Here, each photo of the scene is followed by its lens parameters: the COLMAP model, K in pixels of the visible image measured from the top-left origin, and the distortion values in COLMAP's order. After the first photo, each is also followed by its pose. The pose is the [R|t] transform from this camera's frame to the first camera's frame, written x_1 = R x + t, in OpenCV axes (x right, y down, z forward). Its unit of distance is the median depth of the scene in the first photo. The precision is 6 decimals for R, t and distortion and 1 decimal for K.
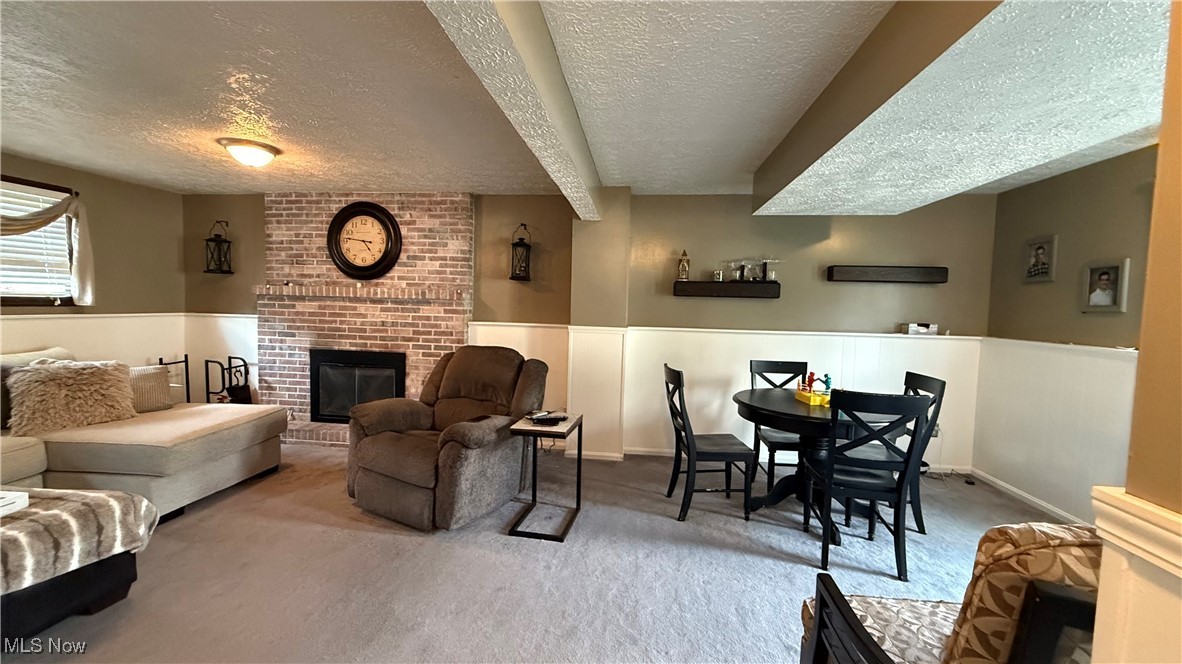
lens RADIAL K [[470.4, 0, 591.4], [0, 470.4, 331.4], [0, 0, 1]] dist [-0.004153, 0.000498]
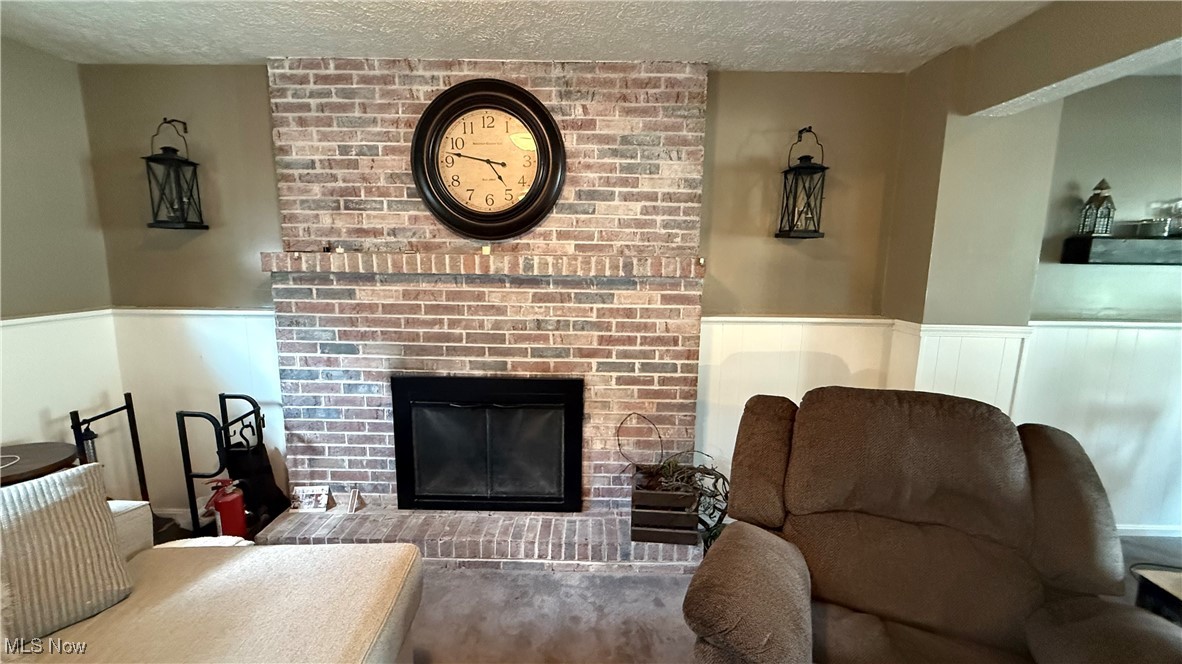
lens RADIAL K [[470.4, 0, 596.2], [0, 470.4, 333.1], [0, 0, 1]] dist [-0.004153, 0.000498]
pose [[0.994270, -0.029859, 0.102647, -0.429182], [0.019689, 0.994923, 0.098691, -0.056726], [-0.105073, -0.096104, 0.989810, 0.472835]]
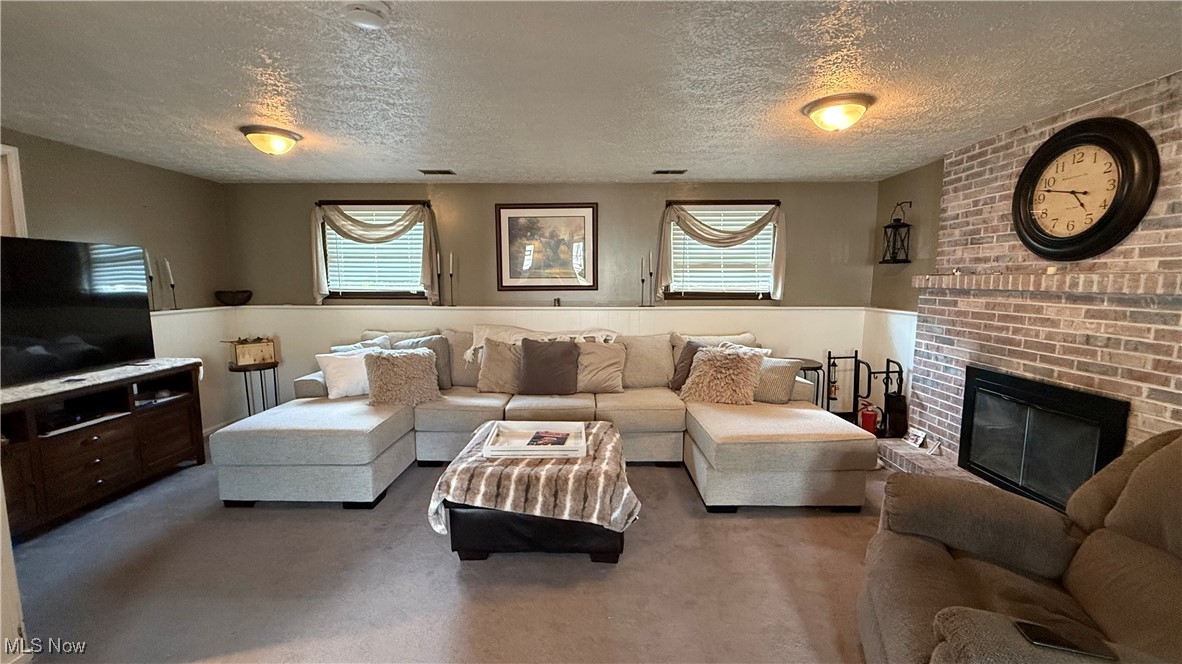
lens RADIAL K [[470.4, 0, 590.3], [0, 470.4, 333.9], [0, 0, 1]] dist [-0.004153, 0.000498]
pose [[0.099267, 0.088649, -0.991104, 0.036079], [-0.057149, 0.994888, 0.083263, -0.035153], [0.993418, 0.048376, 0.103826, 0.367774]]
